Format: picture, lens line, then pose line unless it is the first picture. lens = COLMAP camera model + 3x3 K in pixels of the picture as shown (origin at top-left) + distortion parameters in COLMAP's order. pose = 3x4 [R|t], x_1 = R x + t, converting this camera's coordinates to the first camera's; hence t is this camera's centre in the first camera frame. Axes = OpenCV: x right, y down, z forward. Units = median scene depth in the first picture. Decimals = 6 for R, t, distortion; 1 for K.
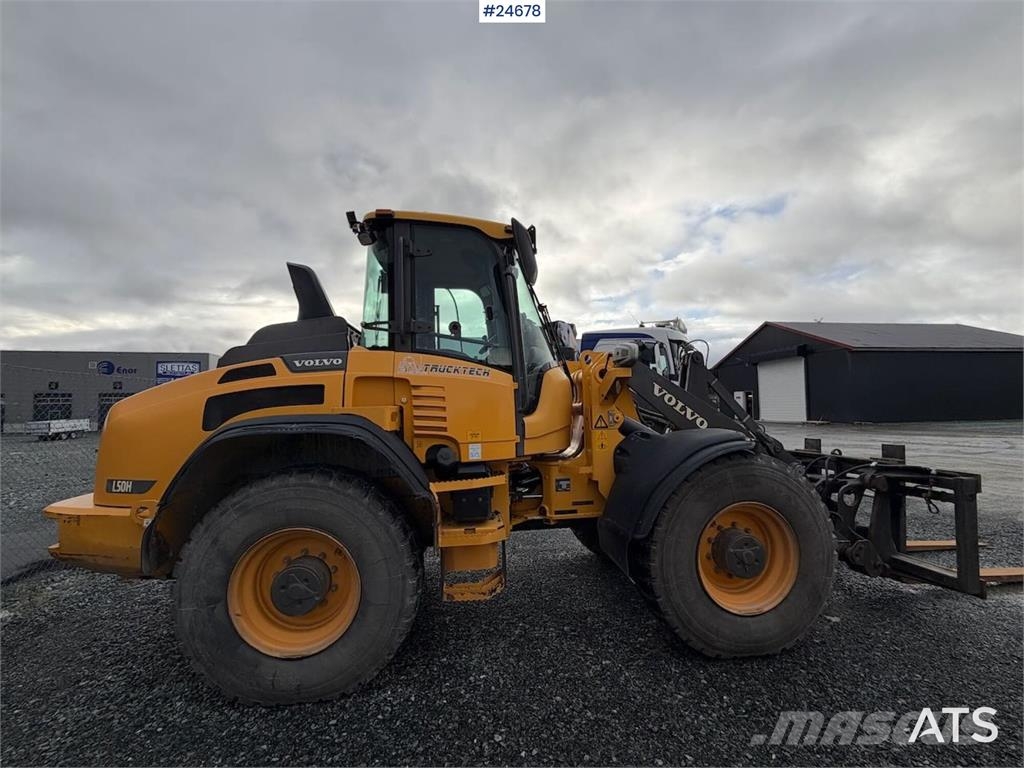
lens RADIAL K [[407.3, 0, 510.0], [0, 407.3, 392.0], [0, 0, 1]] dist [-0.002506, -0.000154]
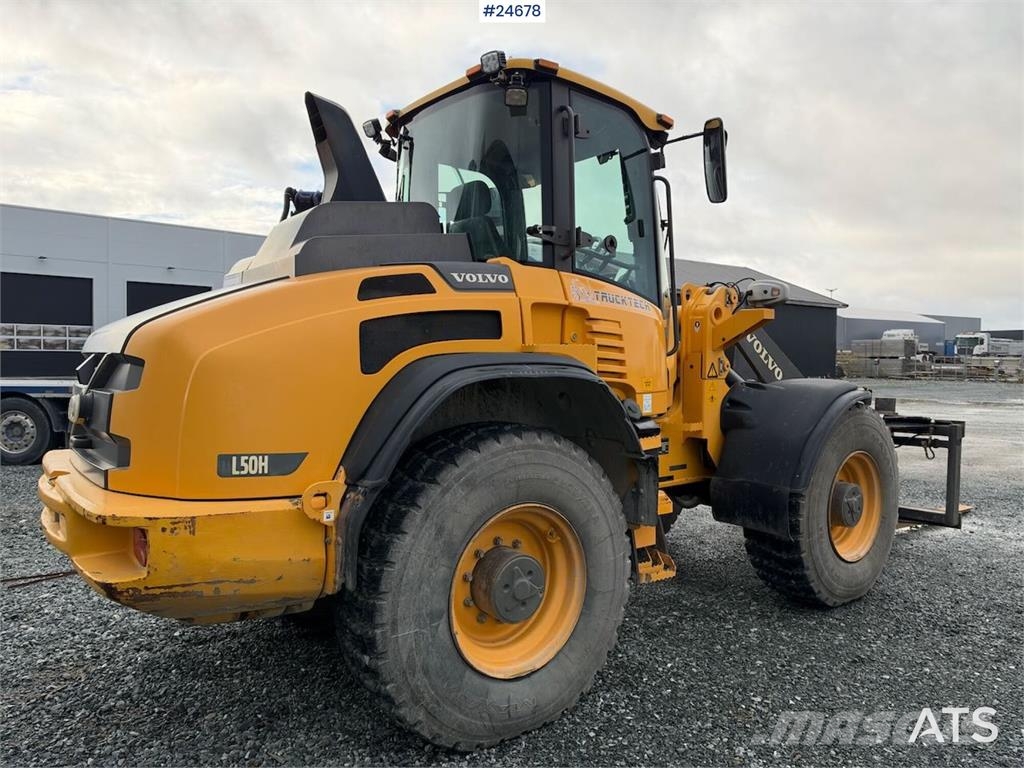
lens RADIAL K [[737.6, 0, 508.7], [0, 737.6, 372.6], [0, 0, 1]] dist [0.108008, -0.192049]
pose [[0.852265, 0.012375, 0.522964, -1.090629], [-0.044327, 0.997833, 0.048626, 0.024806], [-0.521229, -0.064624, 0.850967, -0.106129]]
